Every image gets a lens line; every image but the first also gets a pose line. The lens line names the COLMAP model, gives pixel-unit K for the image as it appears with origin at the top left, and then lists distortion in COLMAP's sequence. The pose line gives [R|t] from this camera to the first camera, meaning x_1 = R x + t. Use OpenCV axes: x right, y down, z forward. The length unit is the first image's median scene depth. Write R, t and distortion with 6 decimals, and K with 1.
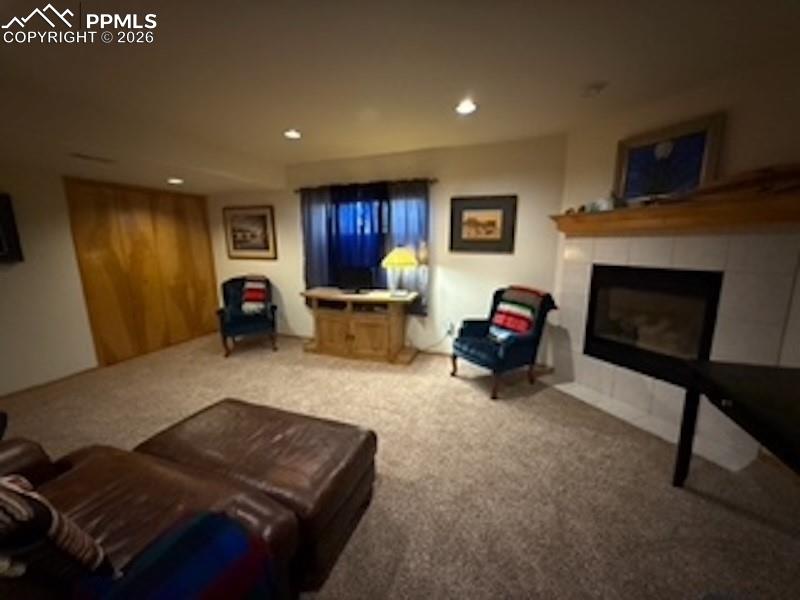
lens RADIAL K [[323.4, 0, 397.6], [0, 323.4, 299.4], [0, 0, 1]] dist [0.000558, 0.000227]
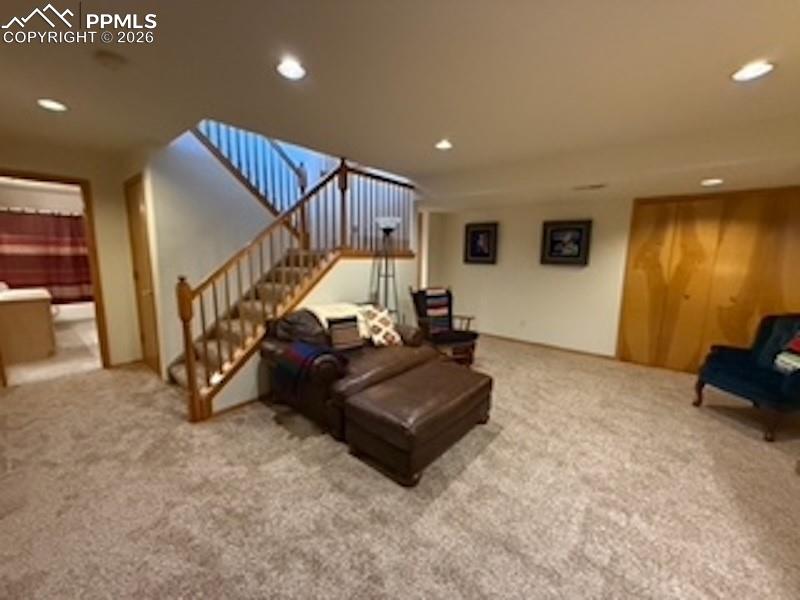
lens RADIAL K [[323.4, 0, 397.6], [0, 323.4, 299.4], [0, 0, 1]] dist [0.000558, 0.000227]
pose [[-0.353399, 0.139393, -0.925029, 0.413970], [-0.179819, 0.960273, 0.213403, -0.104683], [0.918027, 0.241754, -0.314294, 0.576209]]
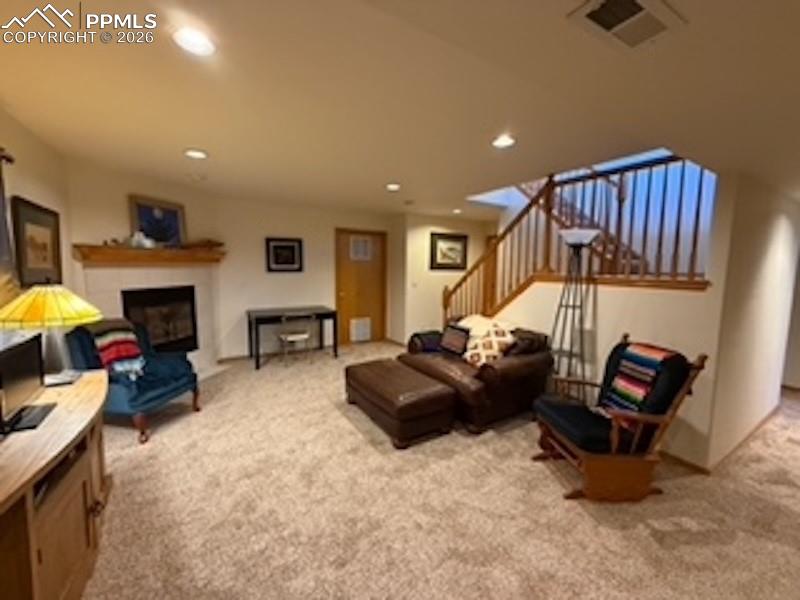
lens RADIAL K [[323.4, 0, 397.6], [0, 323.4, 299.4], [0, 0, 1]] dist [0.000558, 0.000227]
pose [[-0.768041, -0.043177, 0.638943, -0.767072], [0.134386, 0.964643, 0.226725, -0.203922], [-0.626141, 0.259999, -0.735083, 1.049699]]
